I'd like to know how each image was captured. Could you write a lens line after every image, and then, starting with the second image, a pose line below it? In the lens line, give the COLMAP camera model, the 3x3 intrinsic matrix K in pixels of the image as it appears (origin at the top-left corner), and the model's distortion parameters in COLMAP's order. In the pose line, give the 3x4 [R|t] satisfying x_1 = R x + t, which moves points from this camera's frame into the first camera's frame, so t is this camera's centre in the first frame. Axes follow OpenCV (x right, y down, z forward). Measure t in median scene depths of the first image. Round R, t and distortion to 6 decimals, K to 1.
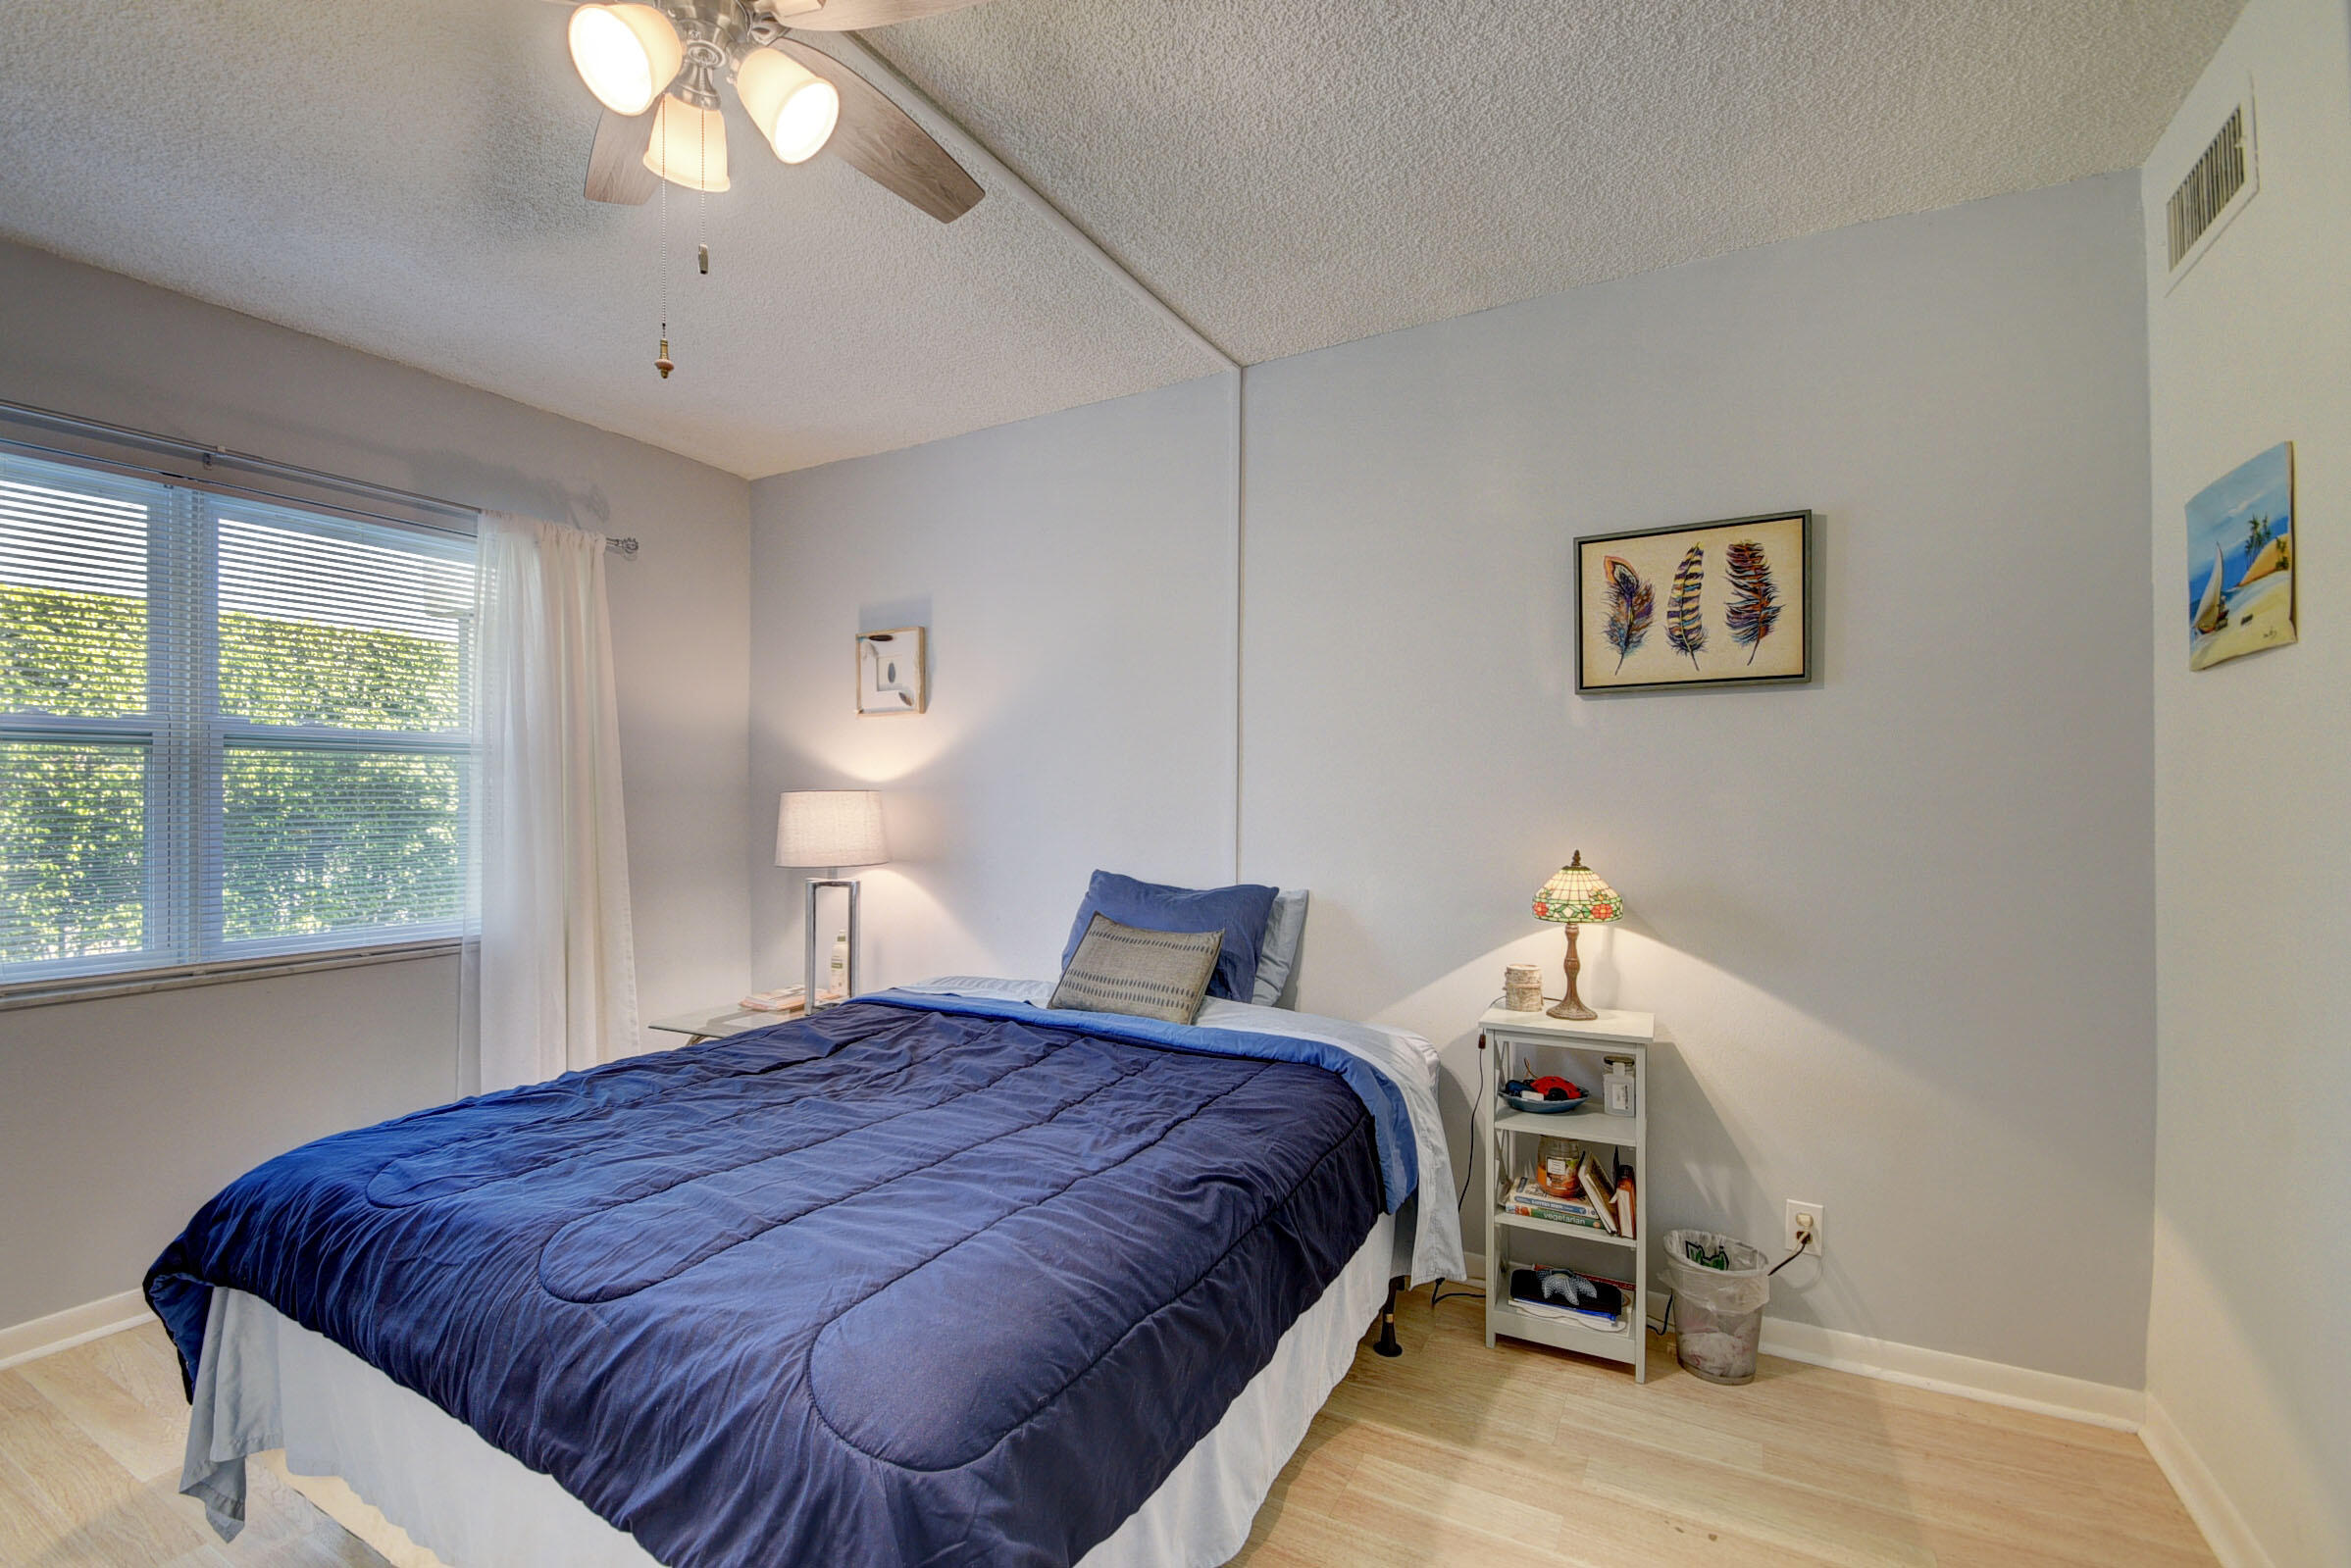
lens RADIAL K [[1038.3, 0, 1136.0], [0, 1038.3, 798.5], [0, 0, 1]] dist [0.018291, -0.017989]
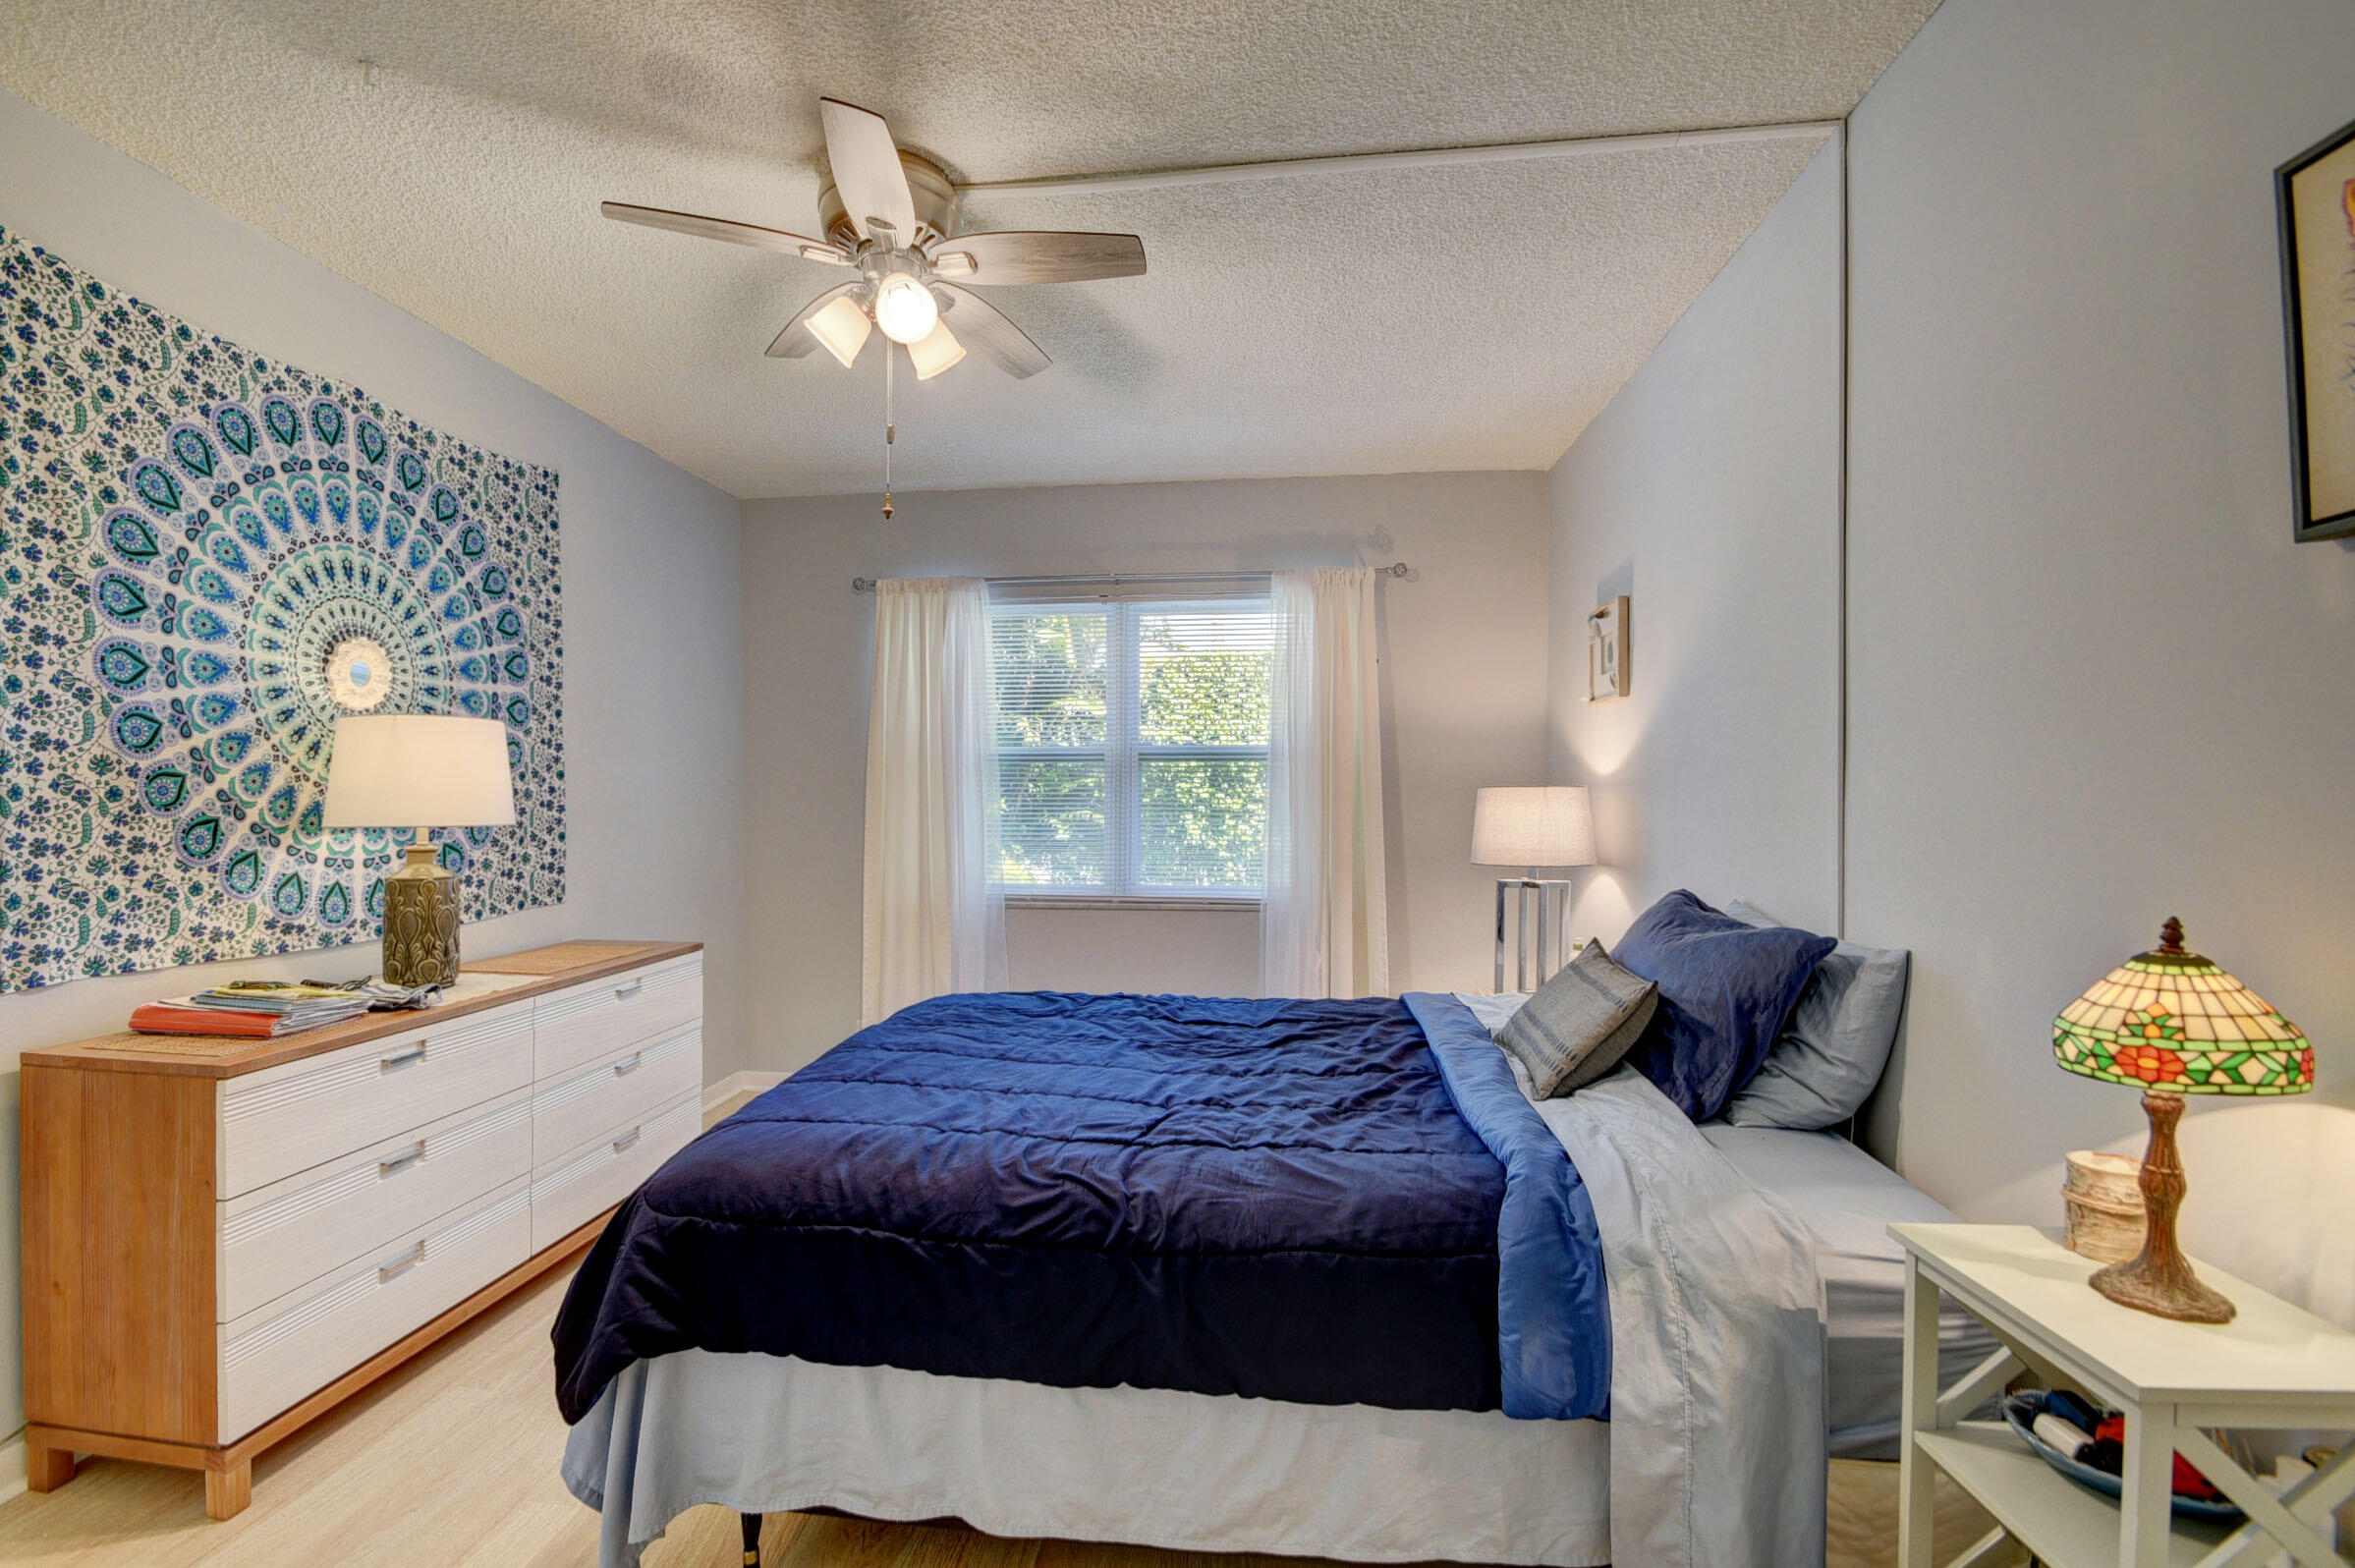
lens RADIAL K [[1040.2, 0, 1138.0], [0, 1040.2, 798.5], [0, 0, 1]] dist [0.018291, -0.017989]
pose [[0.384792, 0.006512, -0.922980, 0.647465], [-0.004449, 0.999977, 0.005200, 0.000659], [0.922992, 0.002105, 0.384812, 0.440415]]
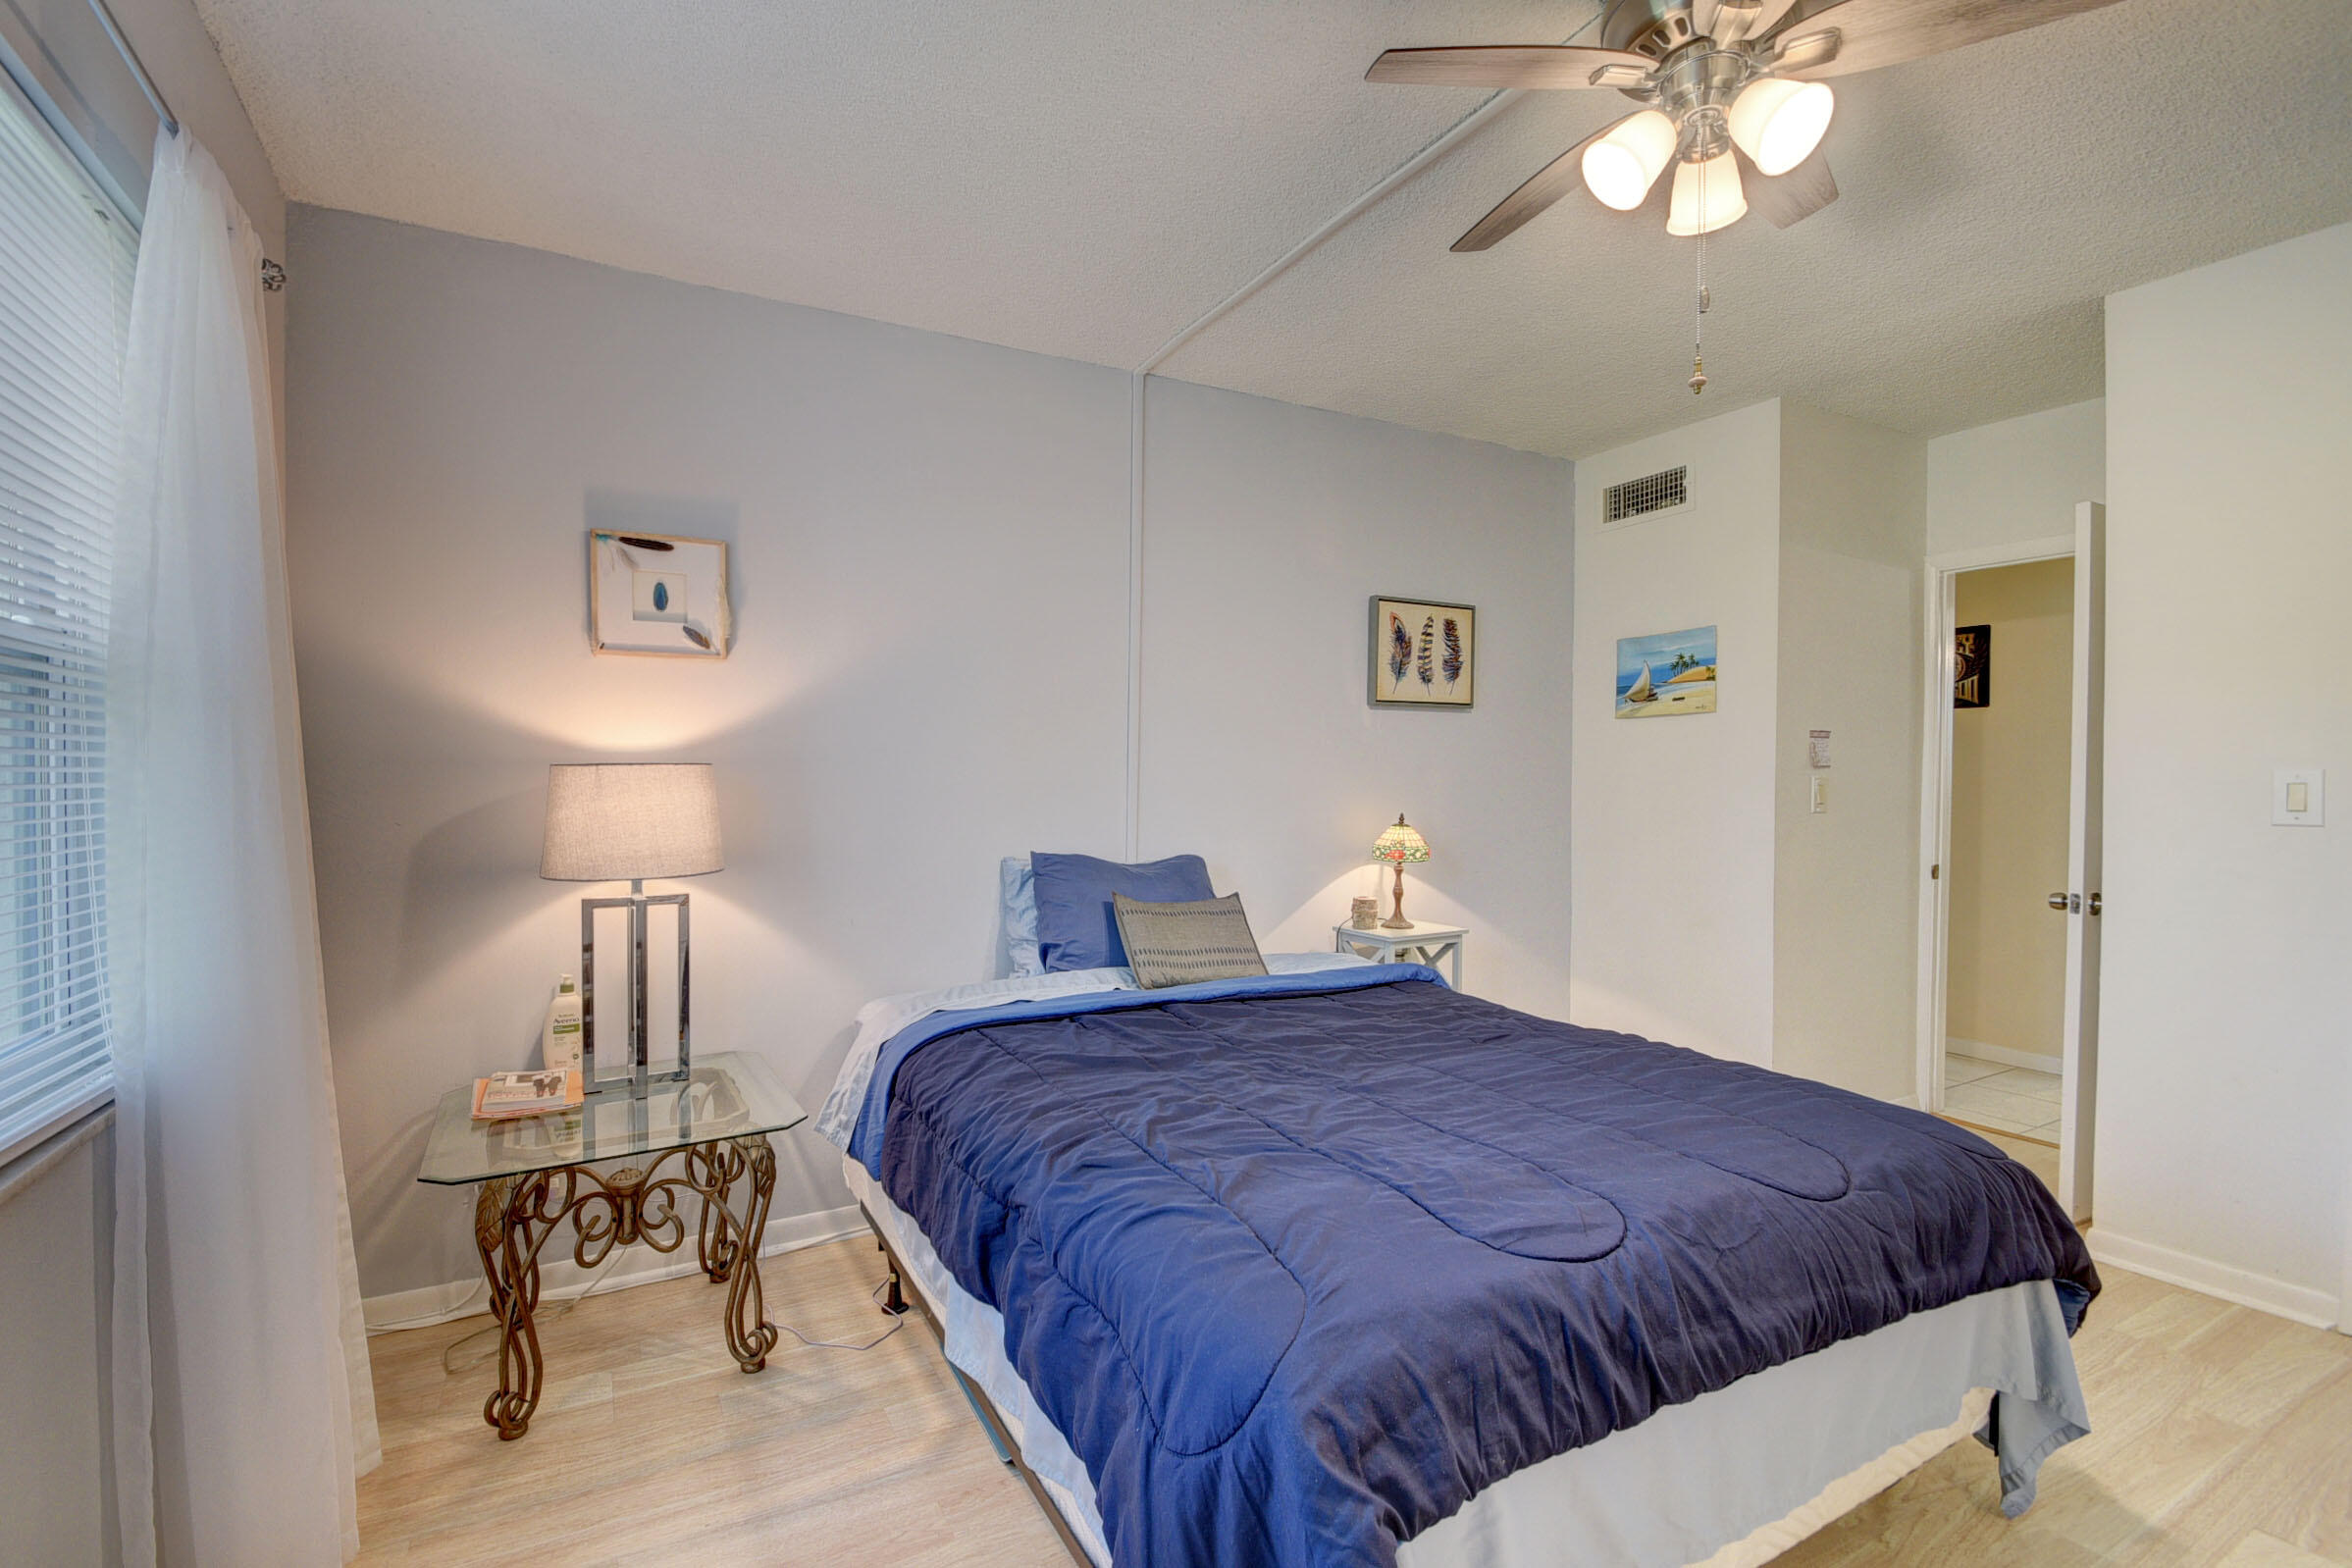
lens RADIAL K [[1038.9, 0, 1136.5], [0, 1038.9, 798.5], [0, 0, 1]] dist [0.018291, -0.017989]
pose [[0.538309, -0.012622, 0.842653, -0.983630], [-0.002199, 0.999863, 0.016382, 0.005434], [-0.842745, -0.010672, 0.538208, 0.519570]]
